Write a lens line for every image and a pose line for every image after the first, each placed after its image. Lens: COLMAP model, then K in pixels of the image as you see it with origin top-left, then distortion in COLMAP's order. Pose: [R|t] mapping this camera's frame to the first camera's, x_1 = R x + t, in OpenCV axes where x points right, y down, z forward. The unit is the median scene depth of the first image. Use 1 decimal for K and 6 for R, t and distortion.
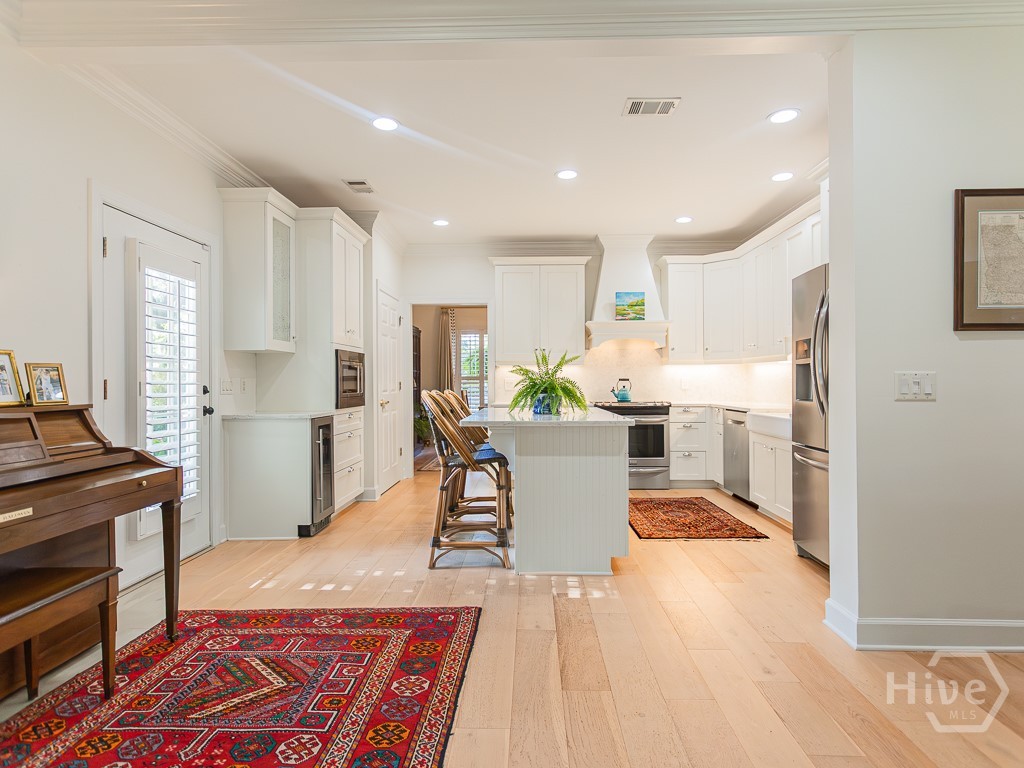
lens RADIAL K [[544.9, 0, 515.1], [0, 544.9, 383.2], [0, 0, 1]] dist [-0.002149, 0.003439]
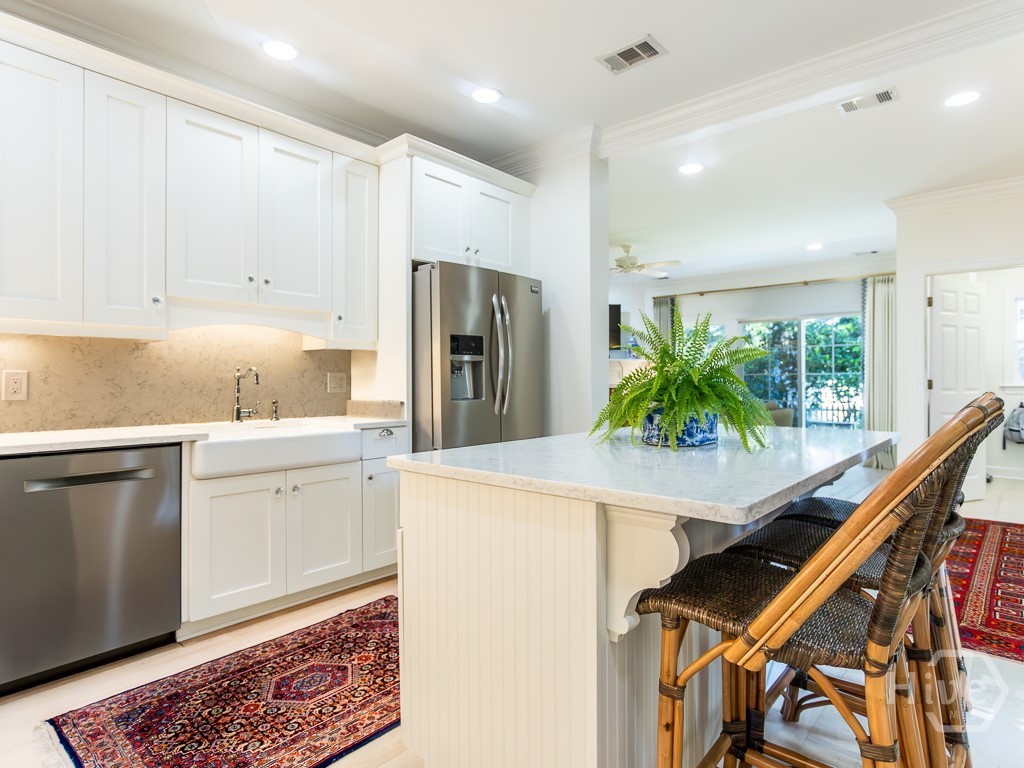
lens RADIAL K [[578.4, 0, 513.6], [0, 578.4, 385.7], [0, 0, 1]] dist [-0.019918, -0.000066]
pose [[-0.768083, 0.004014, 0.640337, -0.260614], [0.008818, 0.999952, 0.004309, 0.005918], [-0.640289, 0.008956, -0.768082, 2.605980]]
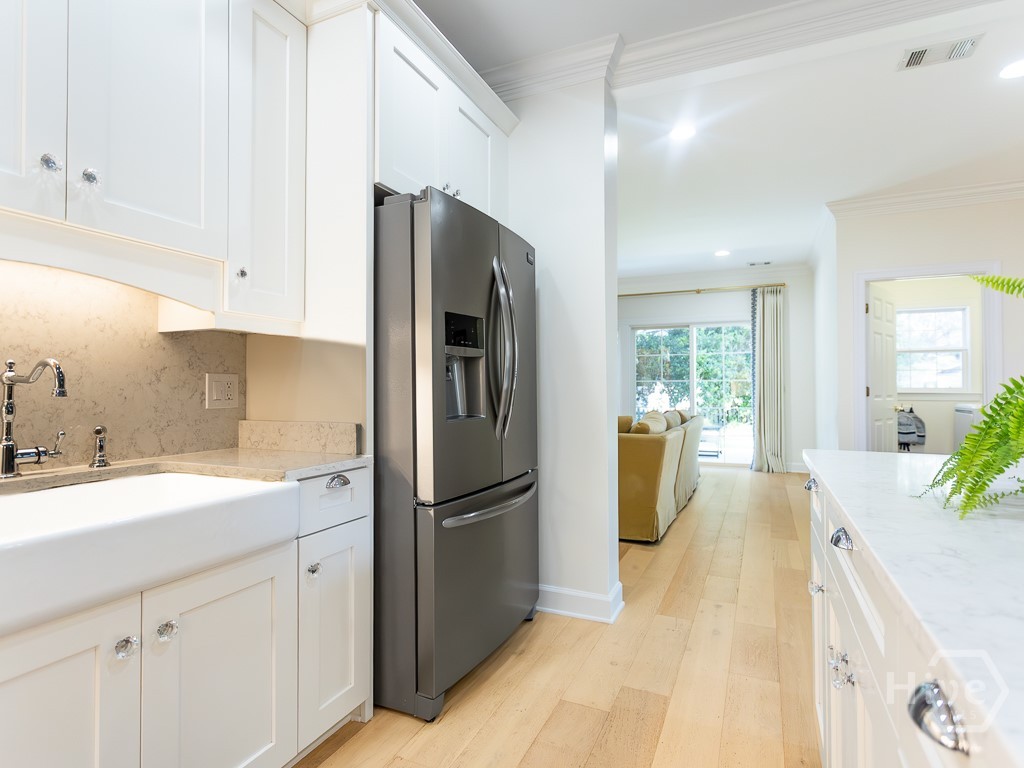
lens RADIAL K [[544.9, 0, 514.6], [0, 544.9, 382.6], [0, 0, 1]] dist [-0.002149, 0.003439]
pose [[-0.923765, 0.011098, 0.382798, 0.252481], [0.008249, 0.999925, -0.009081, -0.000508], [-0.382870, -0.005231, -0.923787, 2.372098]]
